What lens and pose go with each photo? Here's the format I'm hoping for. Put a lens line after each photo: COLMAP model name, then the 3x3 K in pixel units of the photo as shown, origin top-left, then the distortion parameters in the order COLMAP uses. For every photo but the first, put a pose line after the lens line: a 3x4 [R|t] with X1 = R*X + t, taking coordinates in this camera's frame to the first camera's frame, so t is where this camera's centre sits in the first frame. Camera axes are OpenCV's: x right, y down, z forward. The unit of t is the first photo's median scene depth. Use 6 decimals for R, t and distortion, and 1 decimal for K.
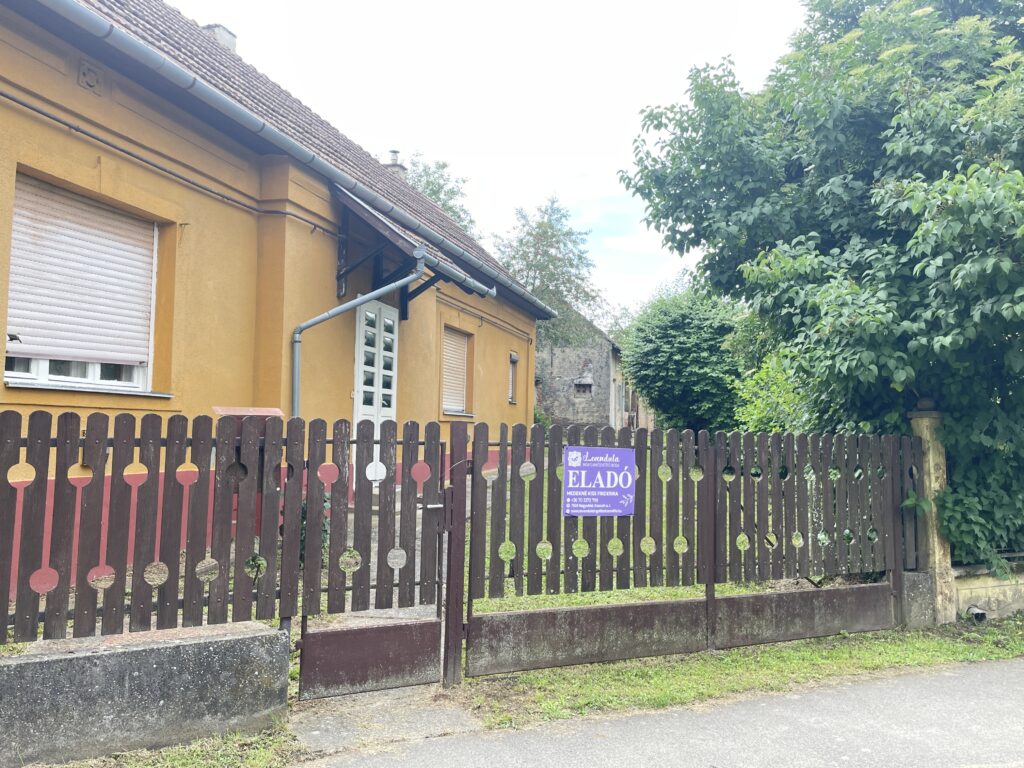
lens RADIAL K [[885.5, 0, 506.8], [0, 885.5, 383.1], [0, 0, 1]] dist [0.068538, -0.040241]
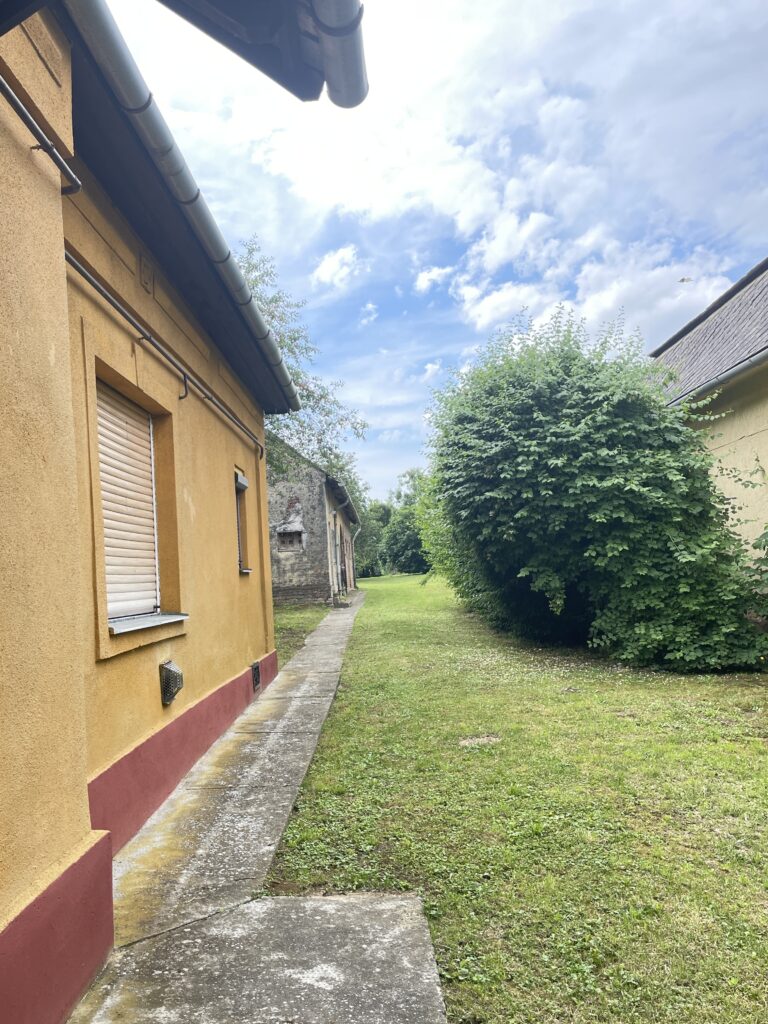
lens RADIAL K [[885.5, 0, 394.0], [0, 885.5, 502.7], [0, 0, 1]] dist [0.068538, -0.040241]
pose [[0.961527, -0.061425, 0.267756, -0.043684], [0.070580, 0.997200, -0.024693, 0.001779], [-0.265490, 0.042641, 0.963170, 0.509671]]
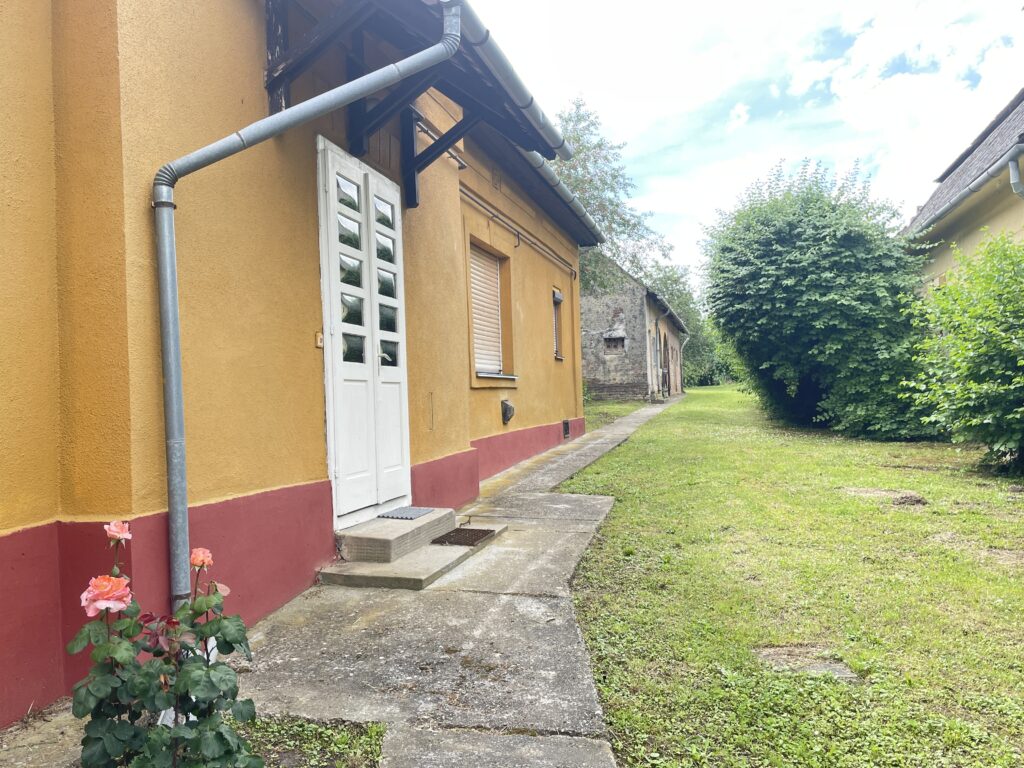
lens RADIAL K [[885.5, 0, 517.6], [0, 885.5, 387.7], [0, 0, 1]] dist [0.068538, -0.040241]
pose [[0.998389, -0.054169, 0.016873, -0.041347], [0.053400, 0.997644, 0.043079, 0.013169], [-0.019167, -0.042109, 0.998929, 0.280208]]
